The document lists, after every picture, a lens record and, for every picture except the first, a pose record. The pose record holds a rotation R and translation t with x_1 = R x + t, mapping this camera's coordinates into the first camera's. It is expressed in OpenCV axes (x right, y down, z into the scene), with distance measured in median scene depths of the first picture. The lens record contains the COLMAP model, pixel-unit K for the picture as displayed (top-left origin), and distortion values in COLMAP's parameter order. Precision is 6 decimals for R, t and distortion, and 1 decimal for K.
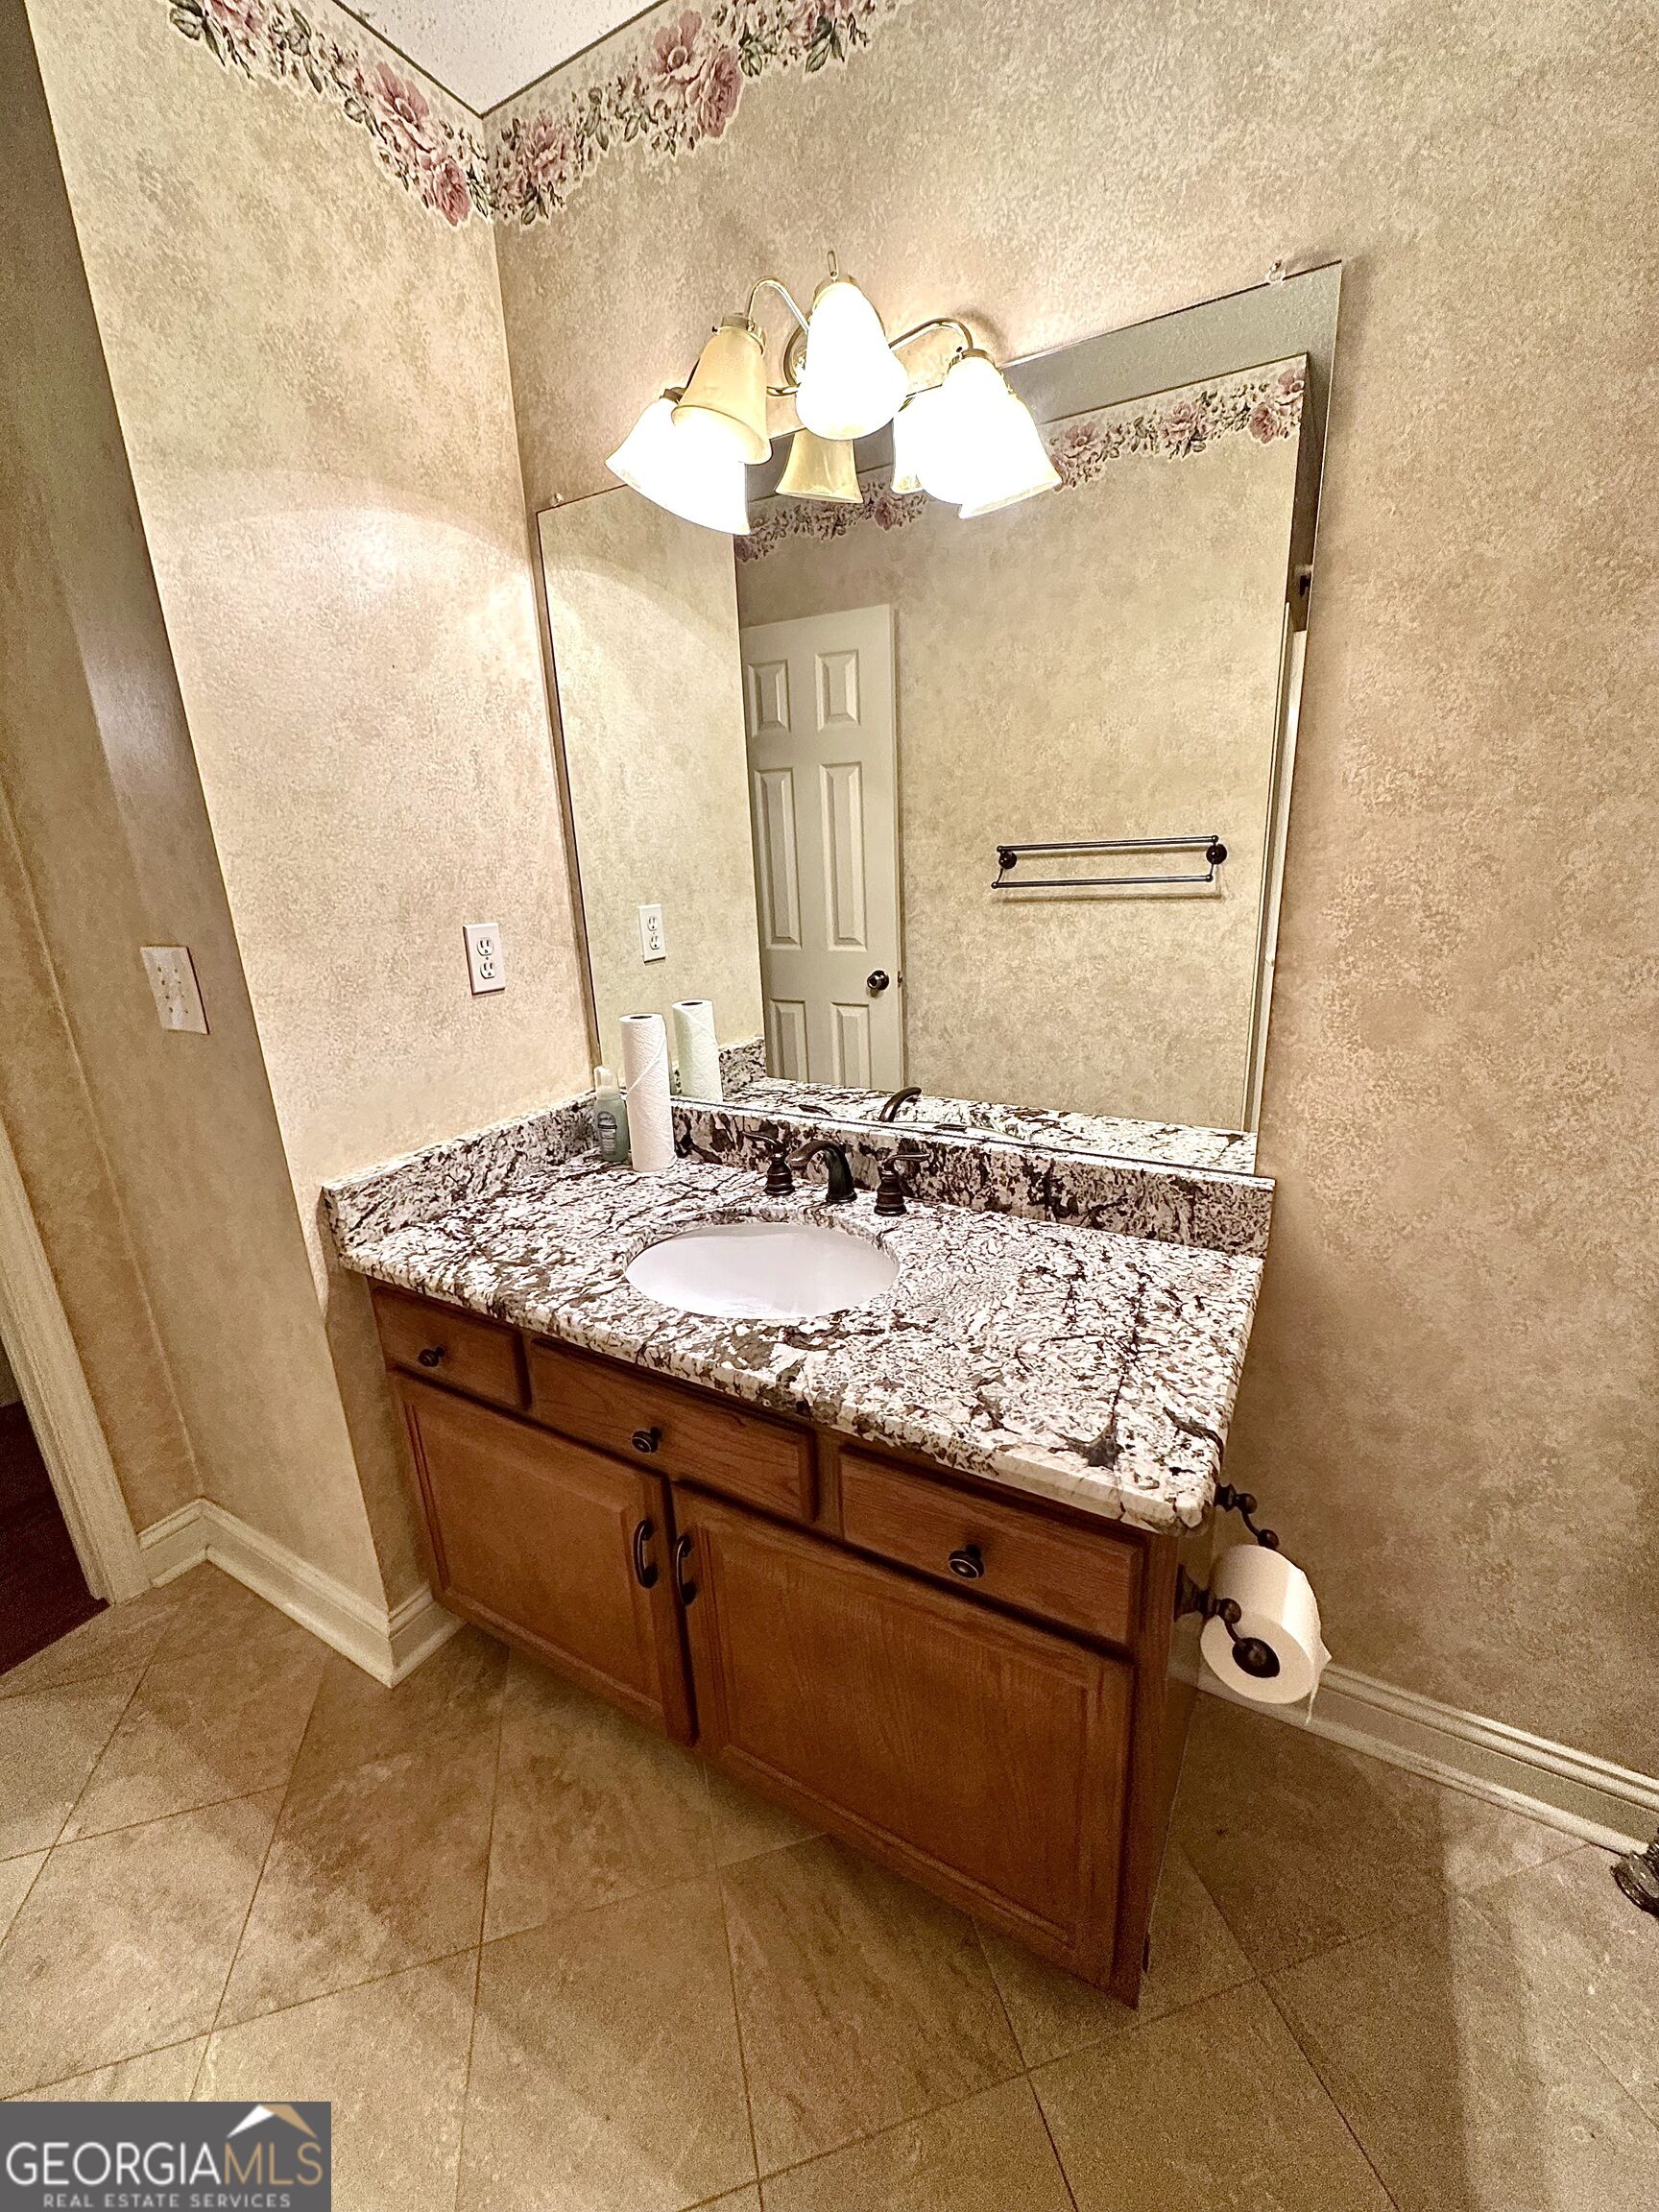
lens RADIAL K [[886.1, 0, 830.6], [0, 886.1, 1106.9], [0, 0, 1]] dist [0.000844, 0.000012]
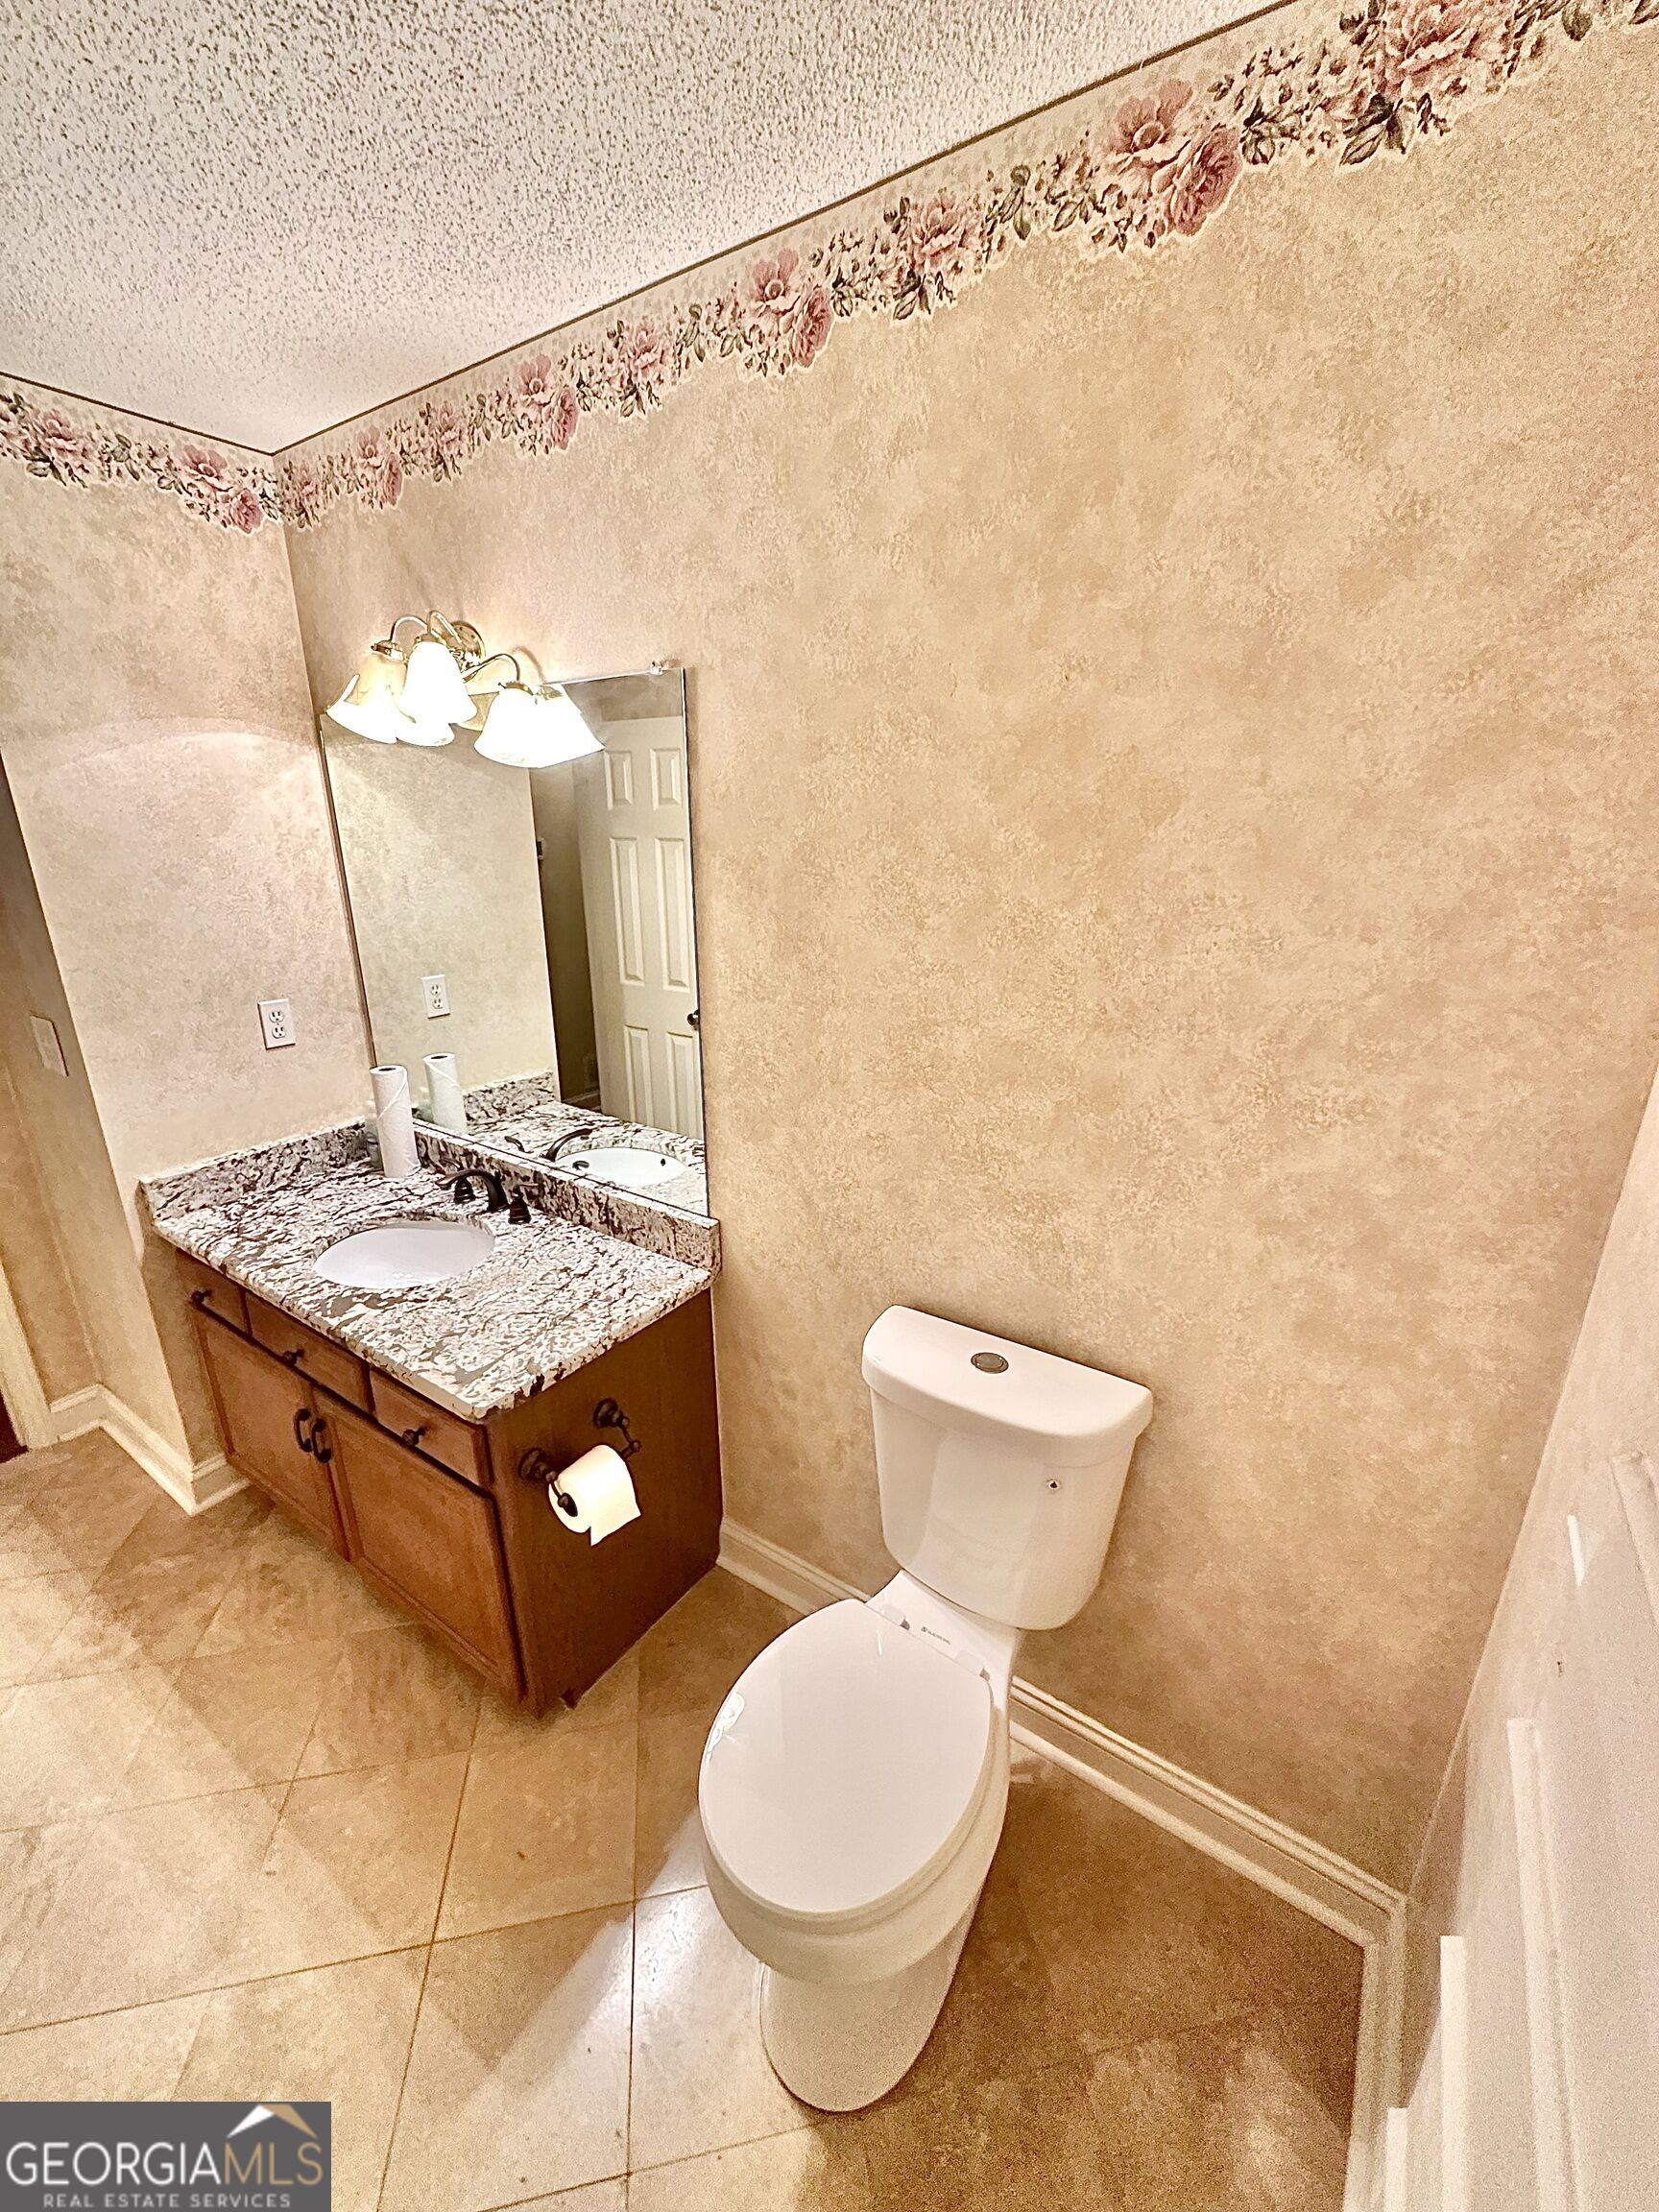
lens RADIAL K [[886.1, 0, 827.8], [0, 886.1, 1108.4], [0, 0, 1]] dist [0.000844, 0.000012]
pose [[0.996078, 0.061161, -0.063931, 0.688271], [-0.059140, 0.997703, 0.033042, -0.151625], [0.065805, -0.029131, 0.997407, -0.431875]]
